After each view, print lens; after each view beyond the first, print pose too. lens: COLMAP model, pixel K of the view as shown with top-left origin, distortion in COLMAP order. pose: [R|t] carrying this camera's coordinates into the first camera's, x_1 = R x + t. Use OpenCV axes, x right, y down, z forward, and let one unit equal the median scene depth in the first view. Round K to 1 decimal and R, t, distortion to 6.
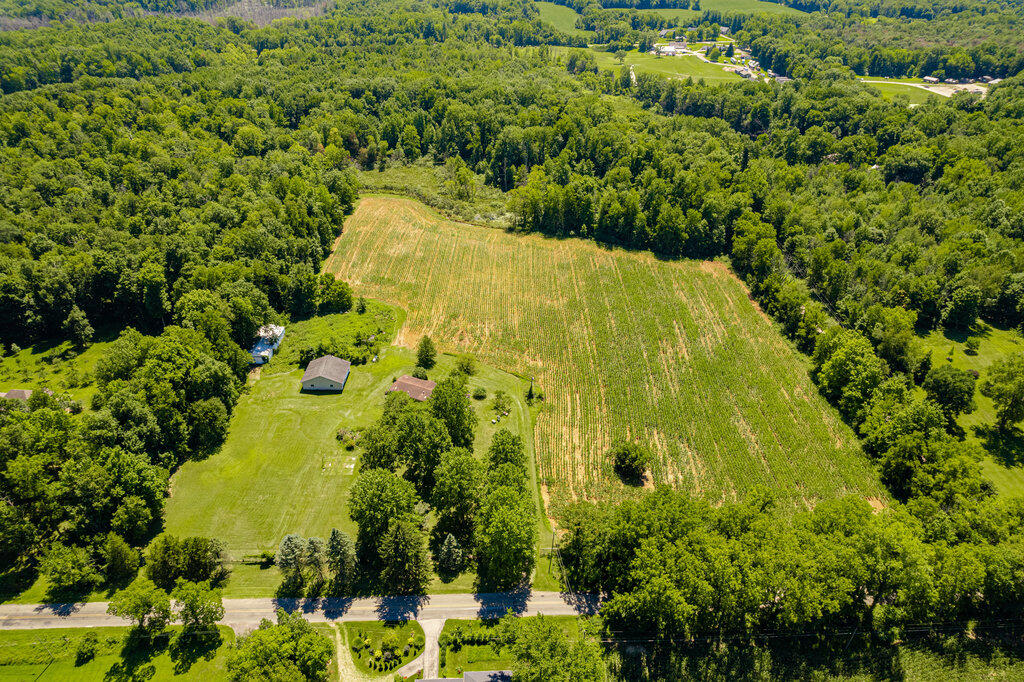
lens RADIAL K [[655.7, 0, 512.3], [0, 655.7, 337.2], [0, 0, 1]] dist [0.000977, 0.013127]
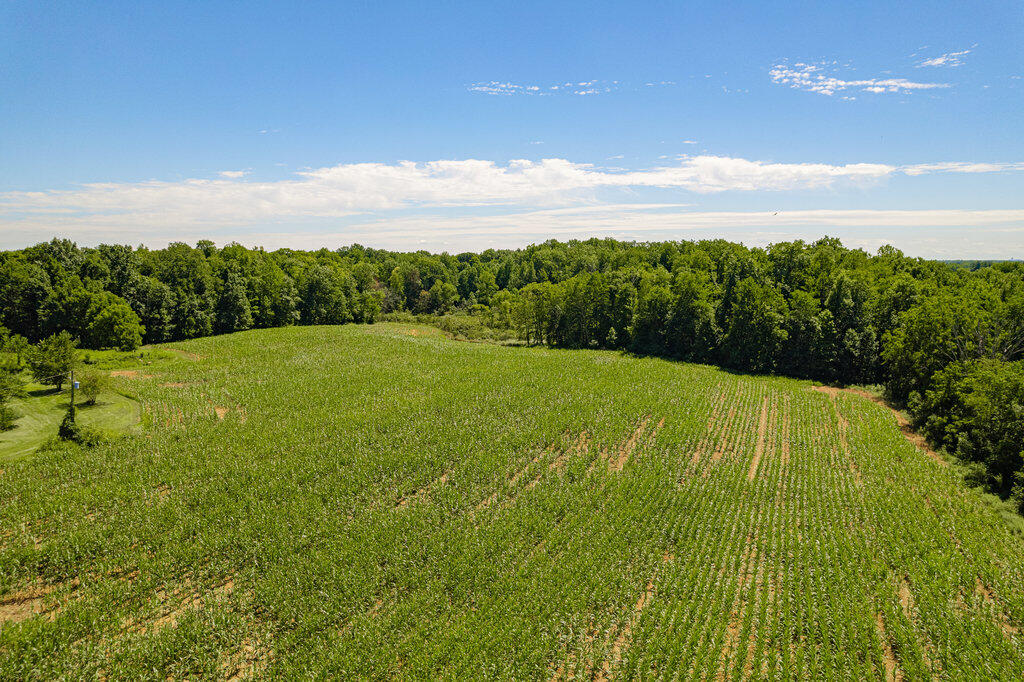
lens RADIAL K [[655.7, 0, 503.2], [0, 655.7, 340.1], [0, 0, 1]] dist [0.000977, 0.013127]
pose [[0.916660, 0.057052, -0.395575, 0.247787], [-0.224443, 0.892436, -0.391387, 0.089176], [0.330696, 0.447553, 0.830865, 0.472496]]
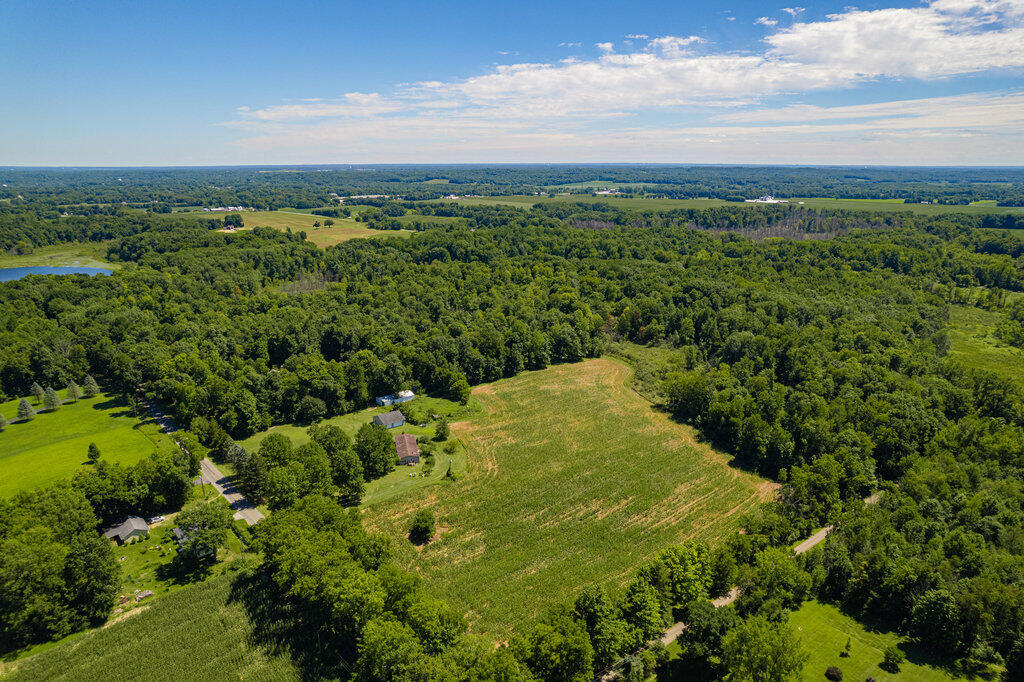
lens RADIAL K [[655.7, 0, 509.9], [0, 655.7, 345.3], [0, 0, 1]] dist [0.000977, 0.013127]
pose [[0.643322, 0.209173, -0.736467, 0.652238], [-0.411710, 0.905539, -0.102445, -0.040124], [0.645471, 0.369116, 0.668671, 0.055290]]
